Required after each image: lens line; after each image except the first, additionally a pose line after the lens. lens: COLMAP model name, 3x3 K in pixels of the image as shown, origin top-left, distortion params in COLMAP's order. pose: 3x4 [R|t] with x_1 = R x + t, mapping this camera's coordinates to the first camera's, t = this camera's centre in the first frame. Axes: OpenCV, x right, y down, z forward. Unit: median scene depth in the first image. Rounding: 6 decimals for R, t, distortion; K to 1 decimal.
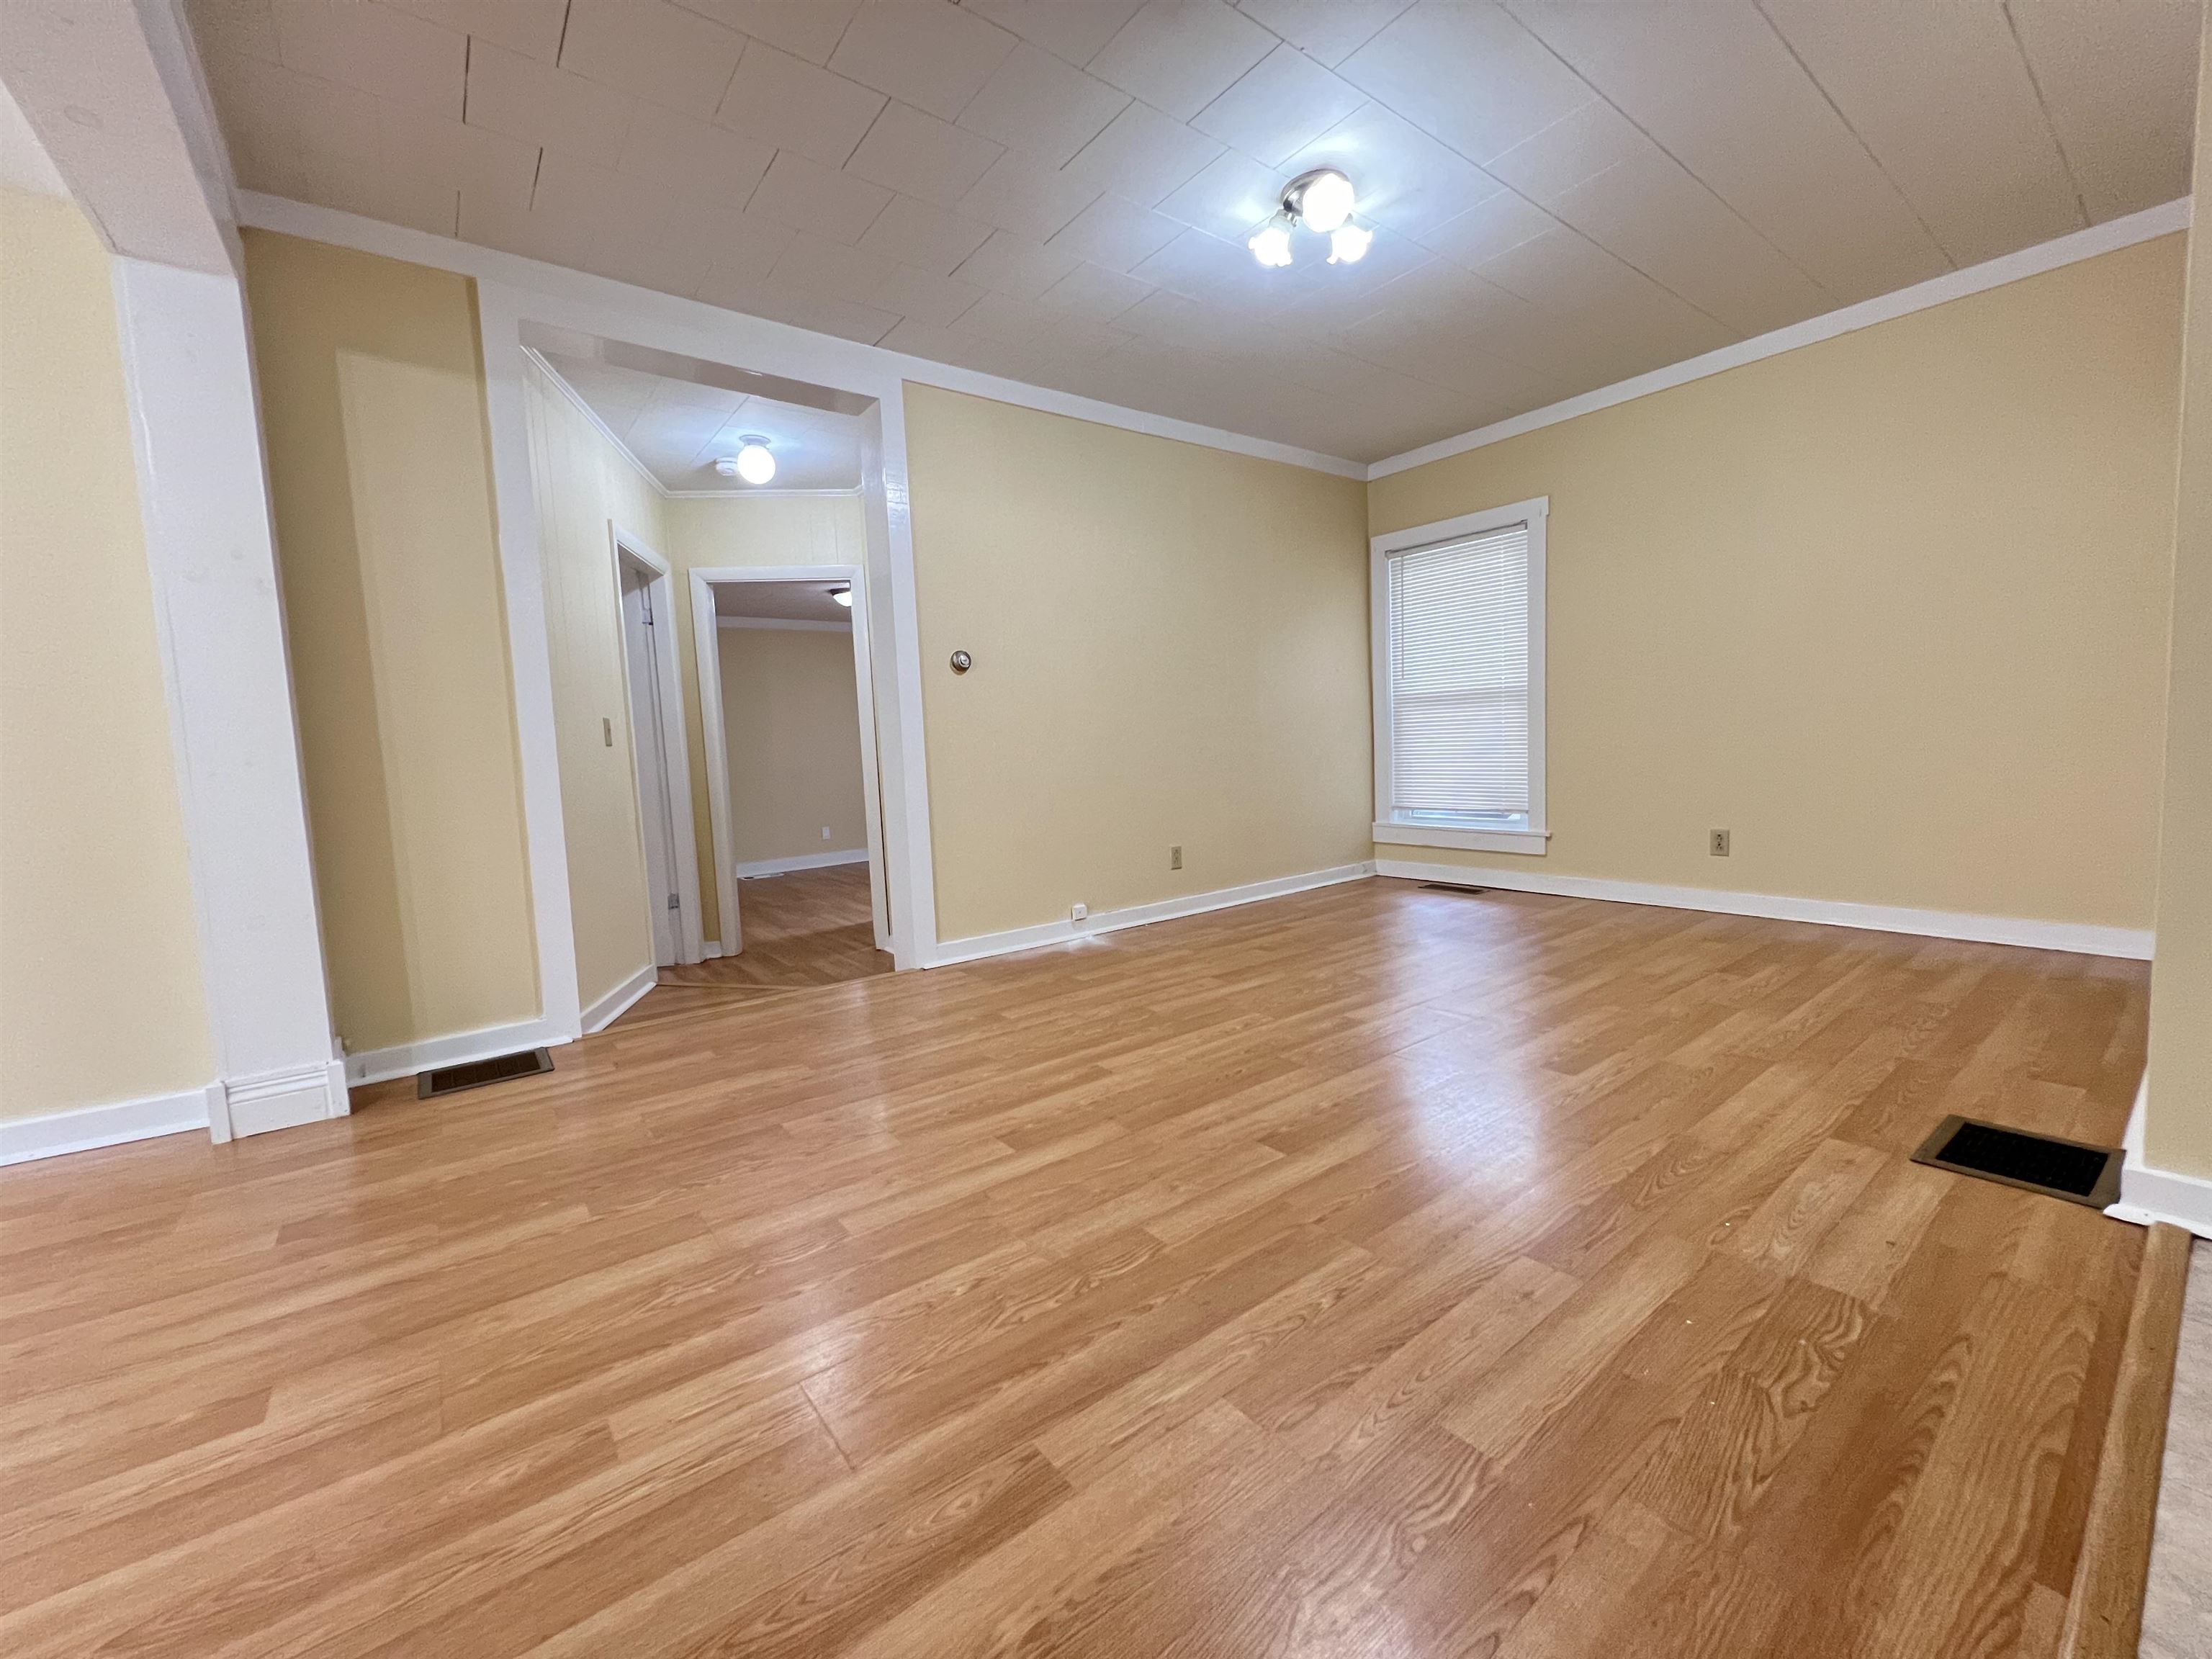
lens RADIAL K [[885.2, 0, 1104.3], [0, 885.2, 822.9], [0, 0, 1]] dist [-0.003539, -0.000095]
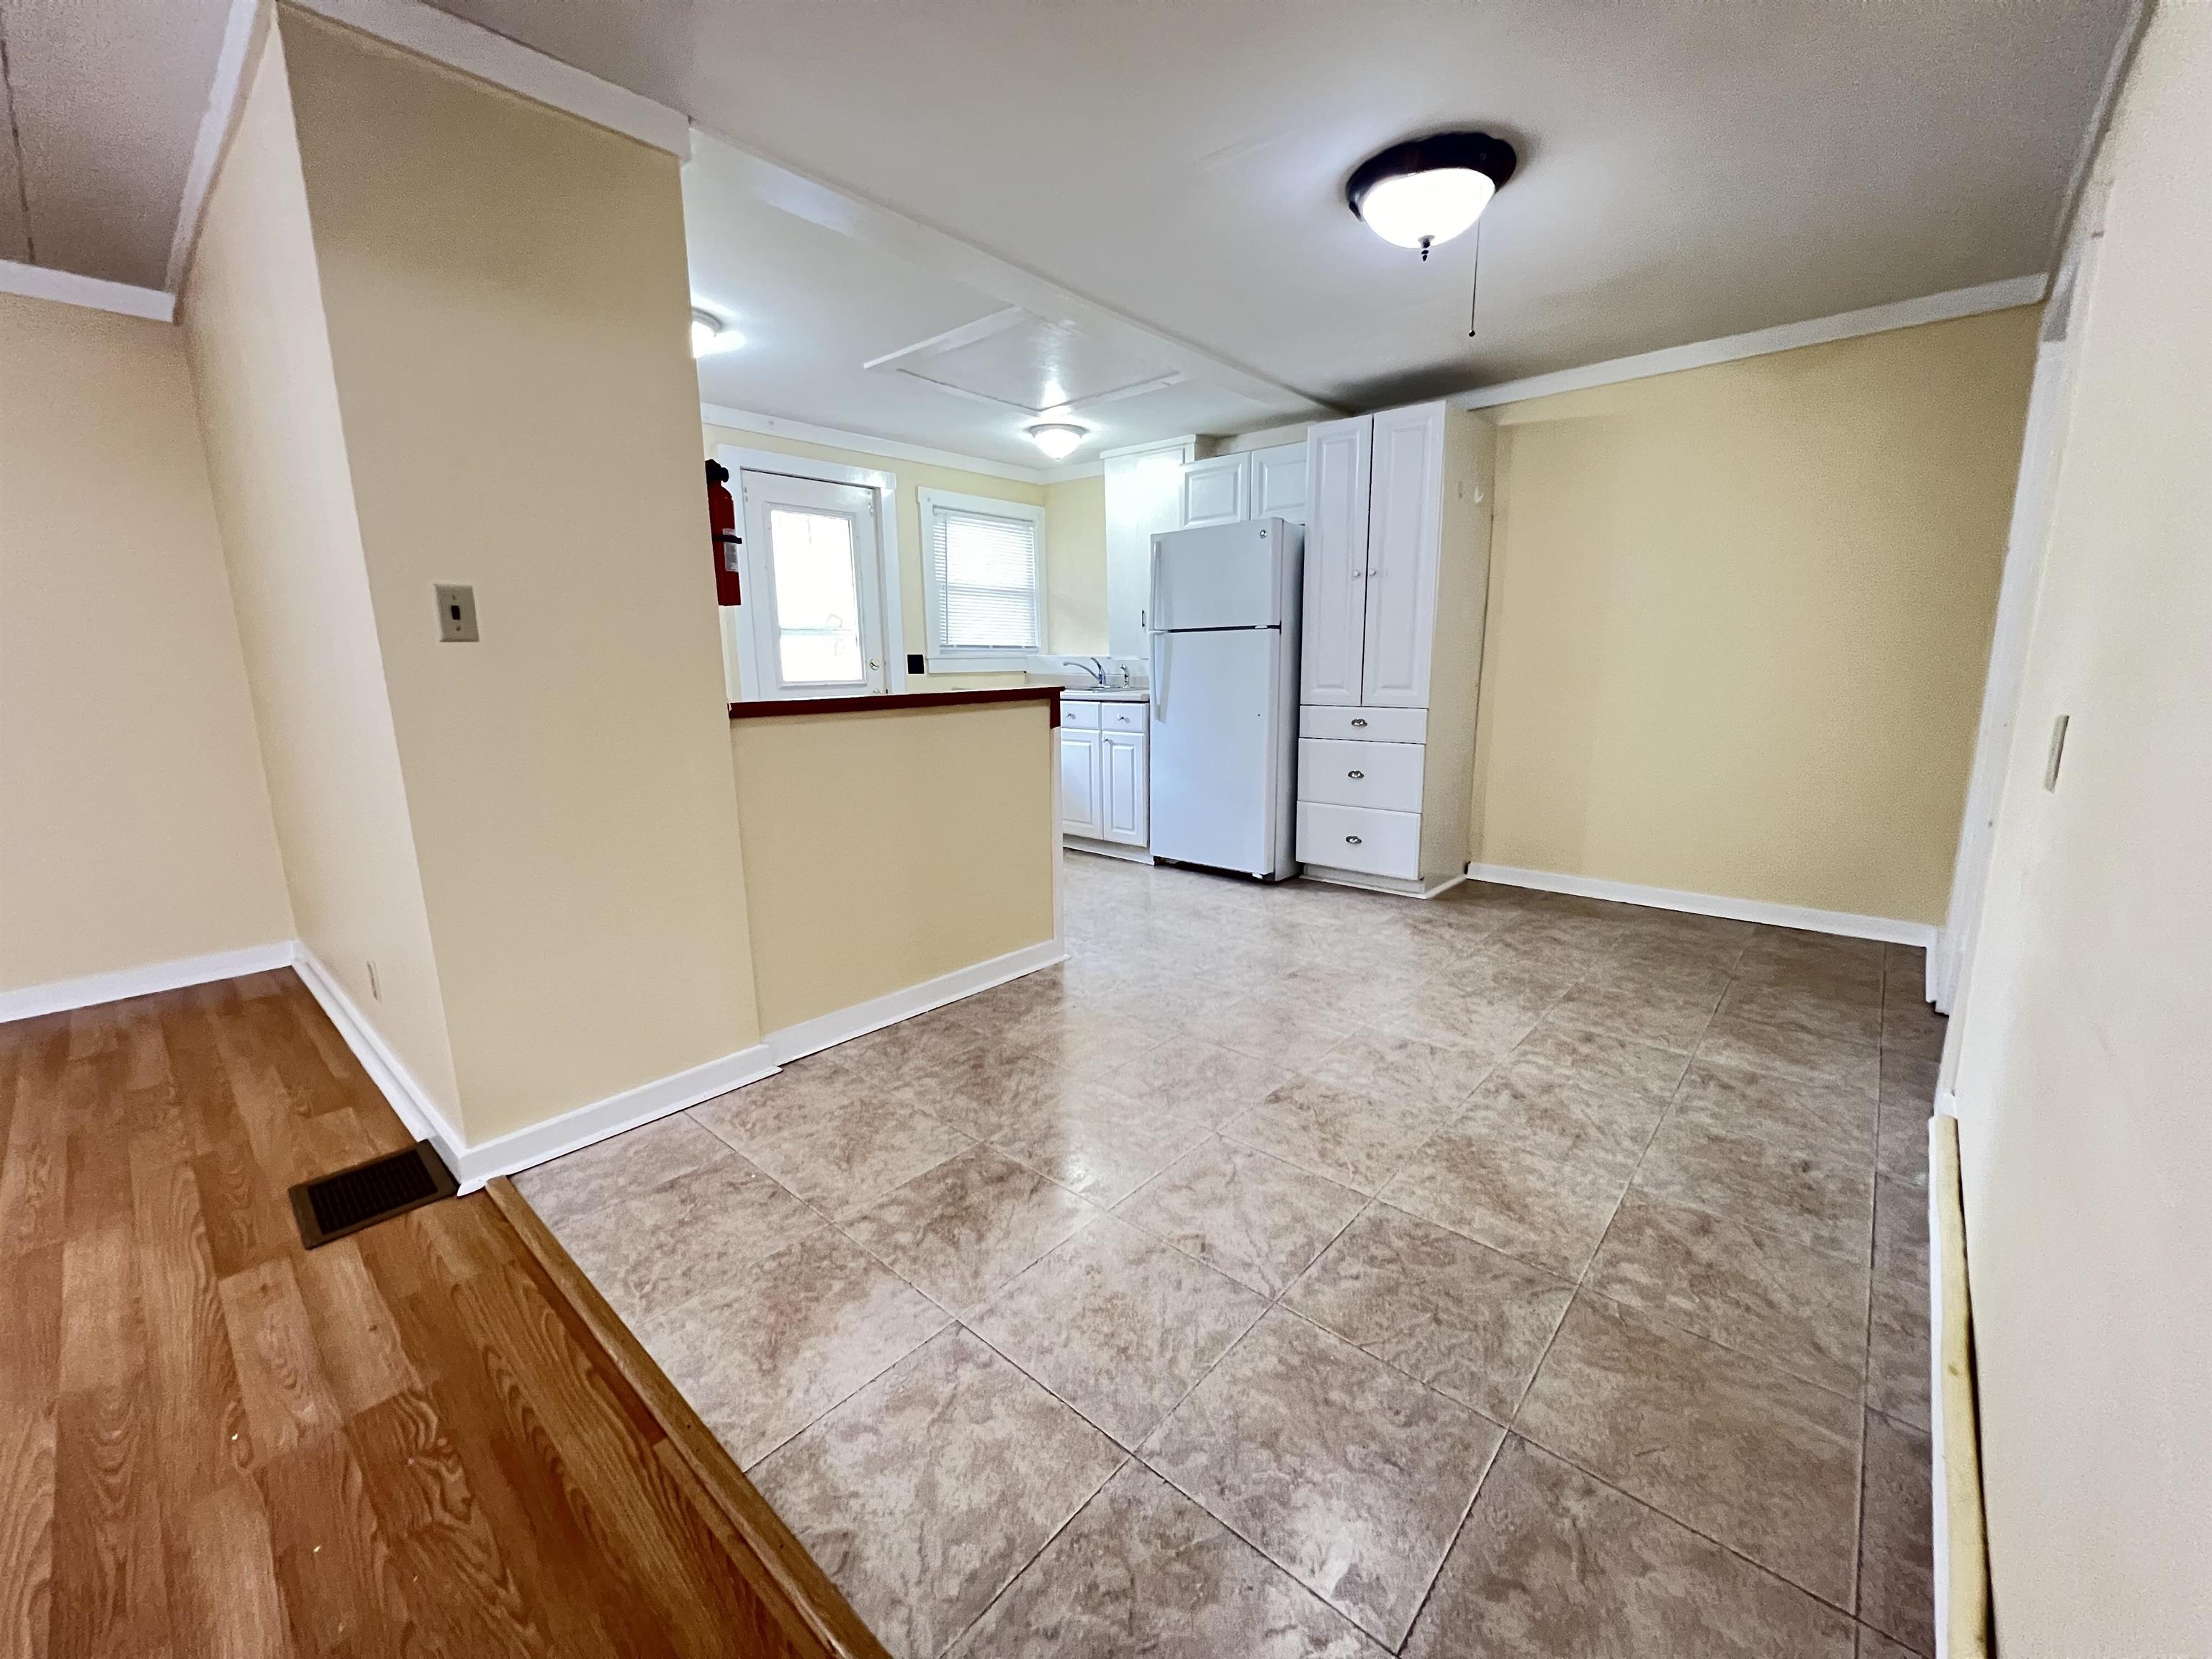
lens RADIAL K [[885.2, 0, 1106.1], [0, 885.2, 819.7], [0, 0, 1]] dist [-0.003539, -0.000095]
pose [[-0.193748, -0.141010, 0.970865, -0.283359], [0.104814, 0.980977, 0.163396, -0.246428], [-0.975436, 0.133418, -0.175282, 0.230689]]
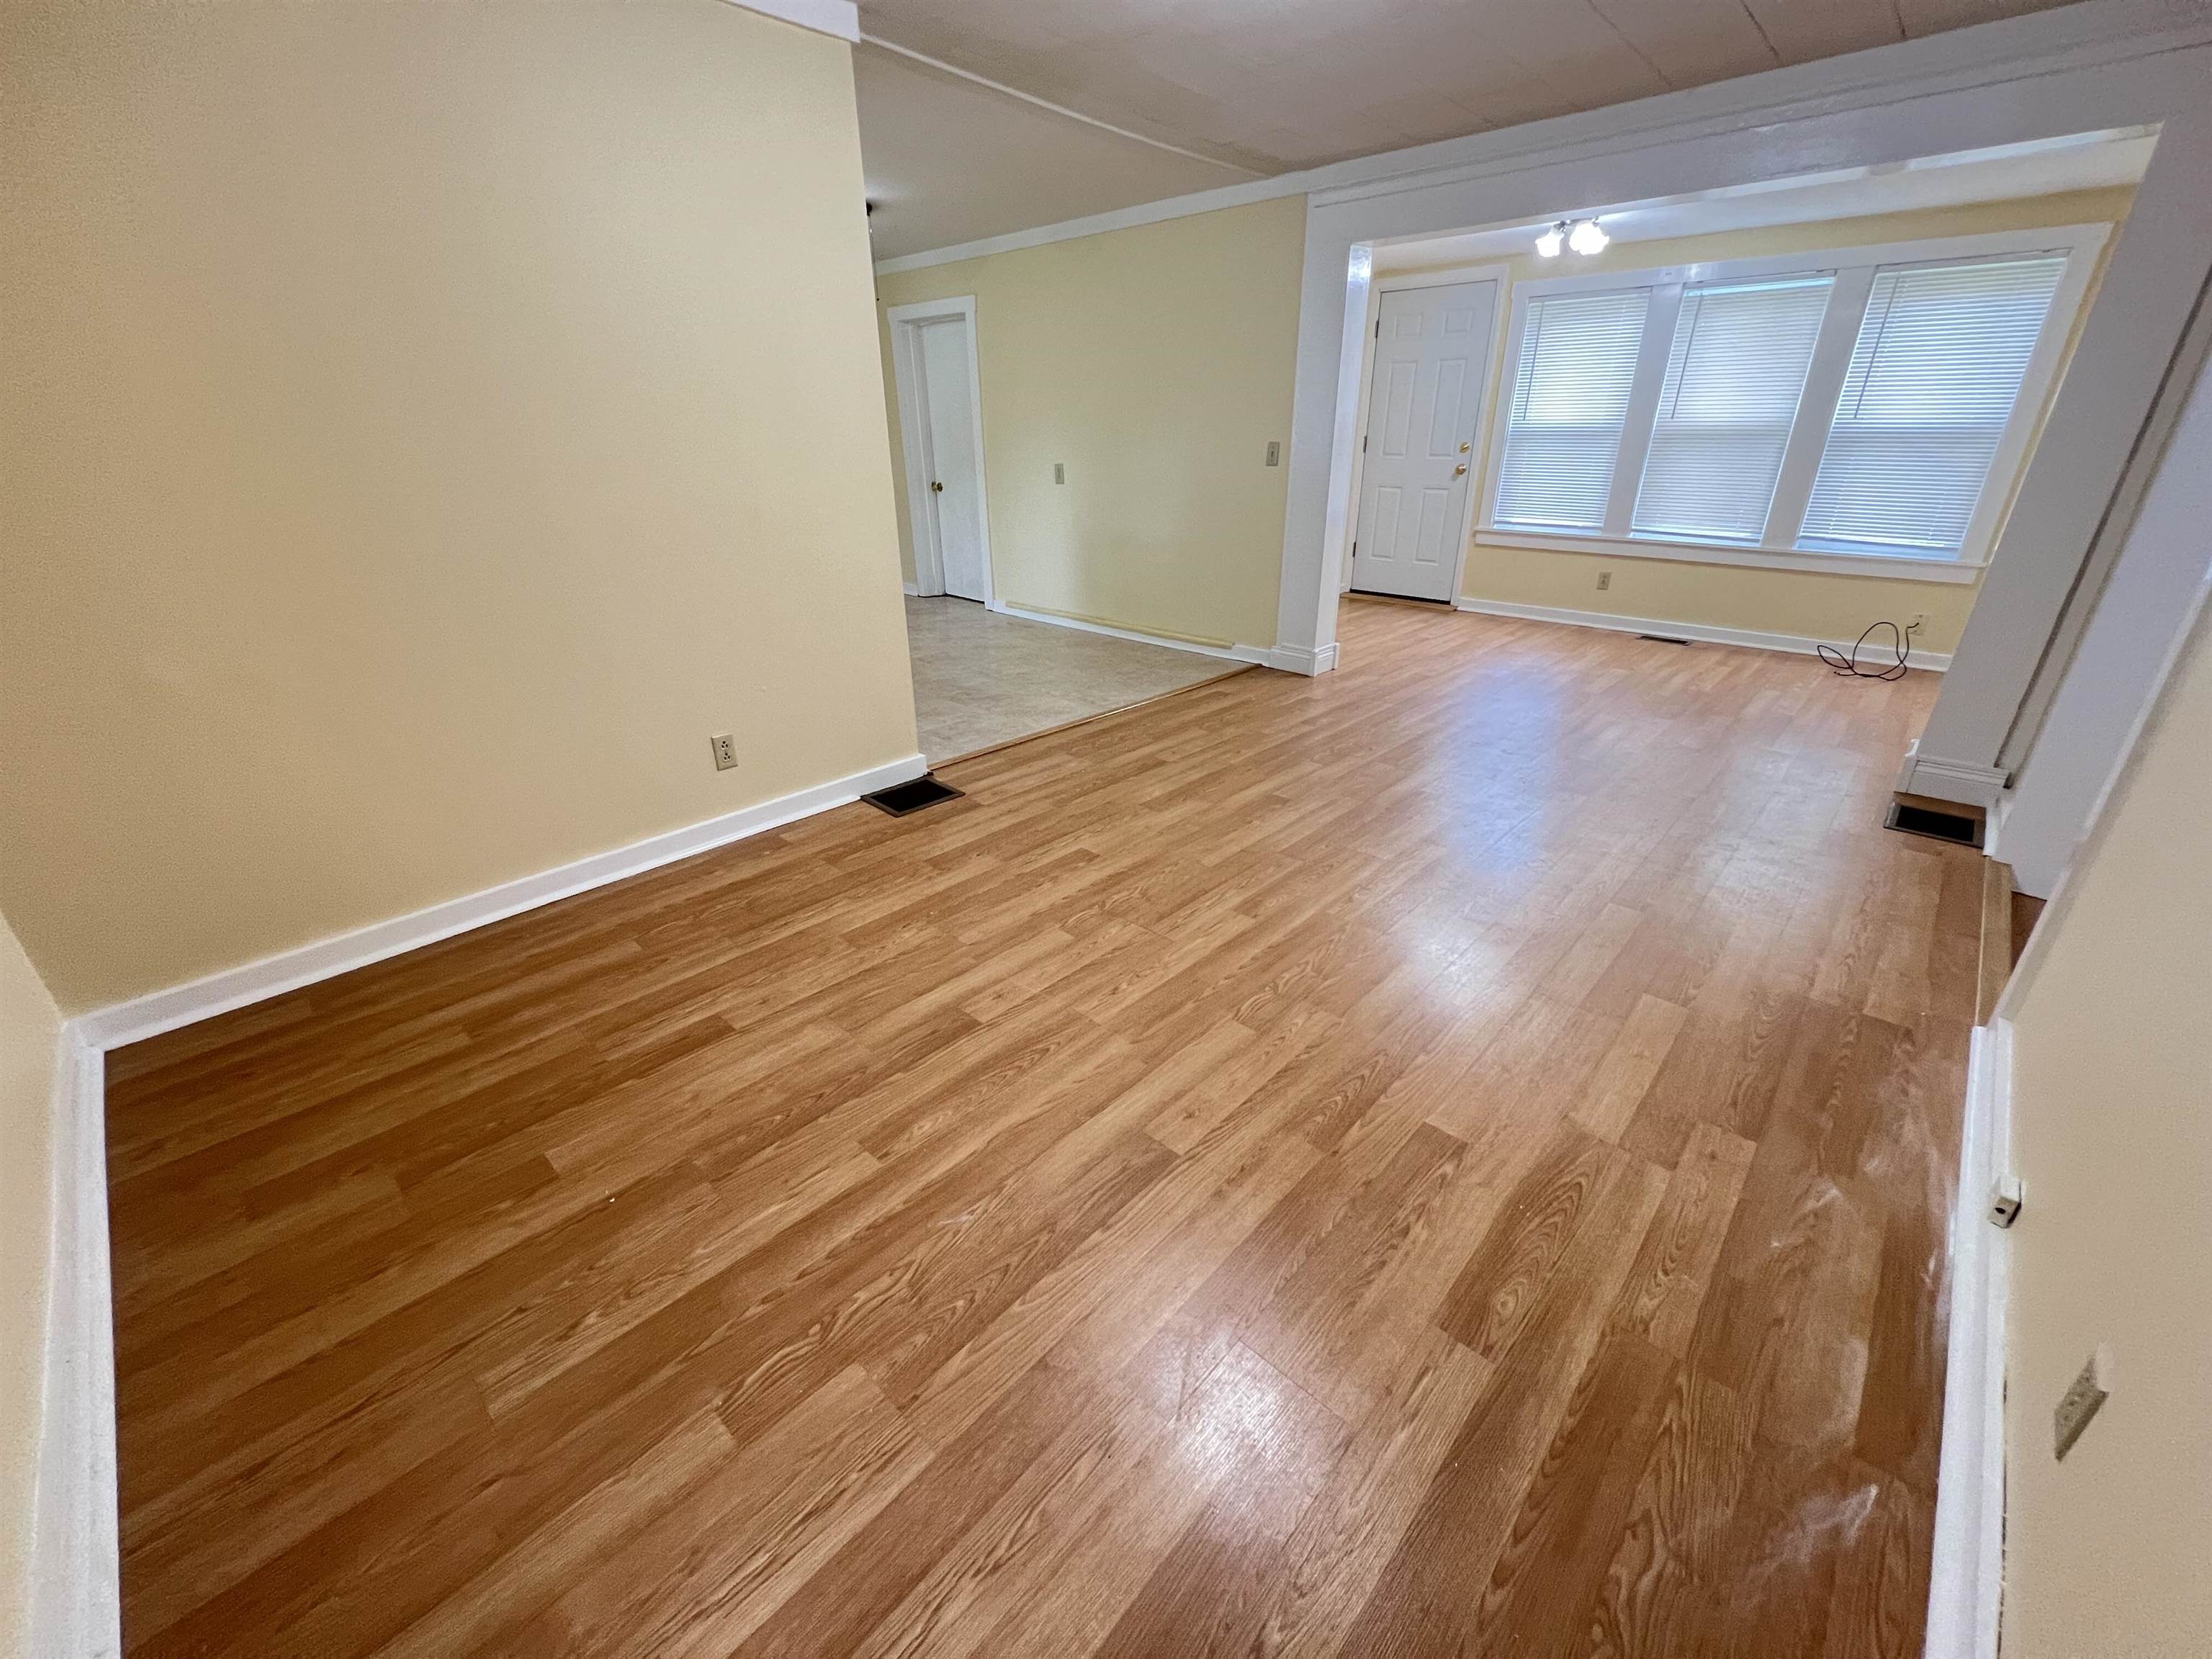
lens RADIAL K [[885.2, 0, 1107.2], [0, 885.2, 826.2], [0, 0, 1]] dist [-0.003539, -0.000095]
pose [[-0.985359, 0.112057, -0.128495, 1.087229], [0.034062, 0.867863, 0.495635, -0.671430], [0.167055, 0.484001, -0.858974, 3.528120]]
